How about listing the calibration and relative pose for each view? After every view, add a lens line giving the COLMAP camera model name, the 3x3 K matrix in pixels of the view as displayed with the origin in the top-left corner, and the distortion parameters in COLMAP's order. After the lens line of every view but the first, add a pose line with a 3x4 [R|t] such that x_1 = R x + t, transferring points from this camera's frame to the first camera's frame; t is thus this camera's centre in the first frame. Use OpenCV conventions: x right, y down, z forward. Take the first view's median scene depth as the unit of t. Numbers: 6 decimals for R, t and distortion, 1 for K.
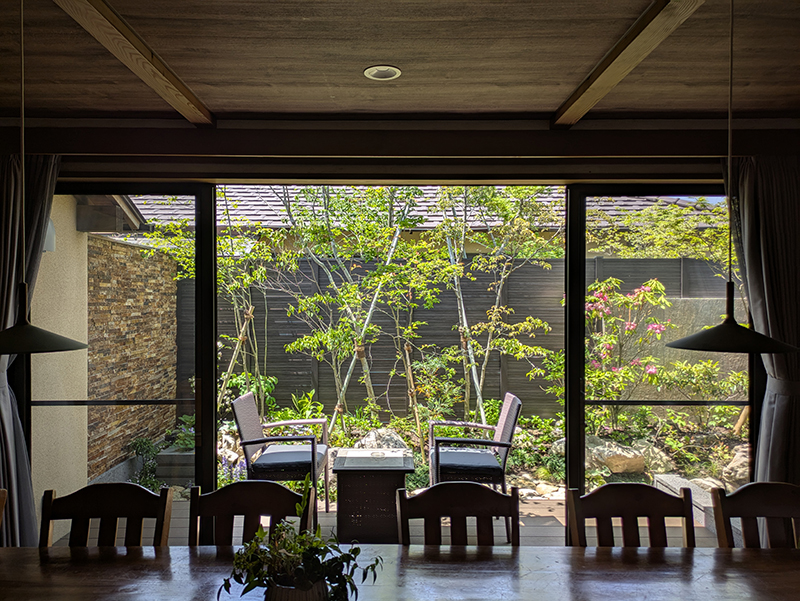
lens RADIAL K [[593.5, 0, 393.6], [0, 593.5, 302.5], [0, 0, 1]] dist [0.031903, -0.004289]
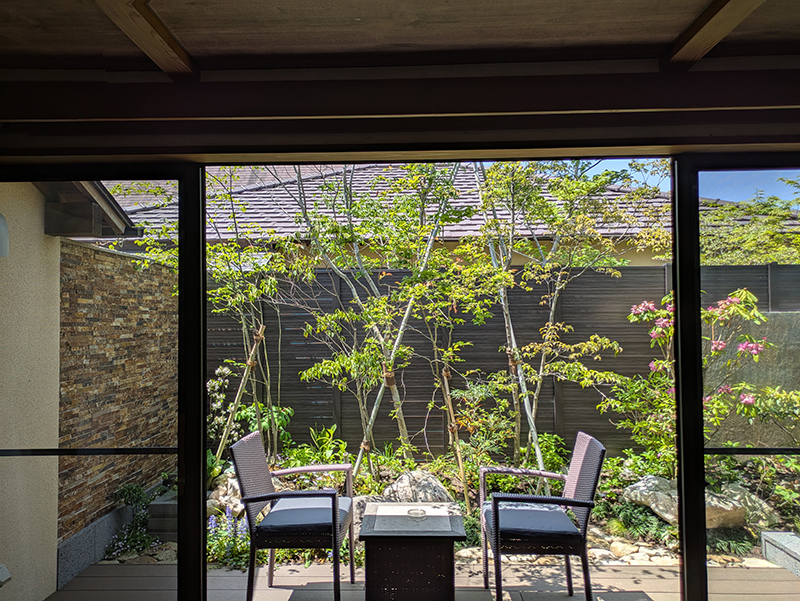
lens RADIAL K [[593.5, 0, 393.6], [0, 593.5, 302.5], [0, 0, 1]] dist [0.031903, -0.004289]
pose [[0.999243, -0.010710, -0.037392, -0.019375], [0.009404, 0.999345, -0.034936, 0.005079], [0.037742, 0.034558, 0.998690, 0.163648]]
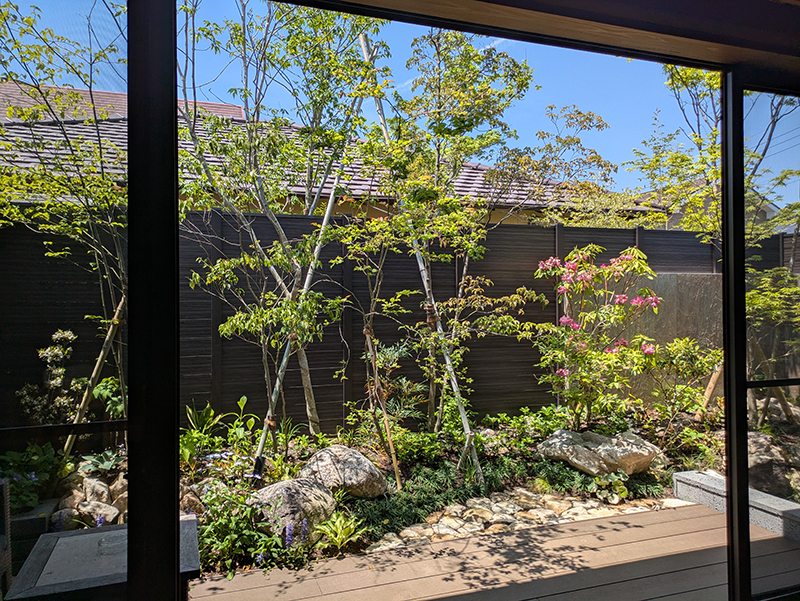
lens RADIAL K [[590.3, 0, 397.5], [0, 590.3, 294.1], [0, 0, 1]] dist [0.035420, -0.004518]
pose [[0.945289, -0.001935, 0.326228, -0.189324], [0.008833, 0.999768, -0.019664, 0.047834], [-0.326115, 0.021469, 0.945086, 0.318702]]
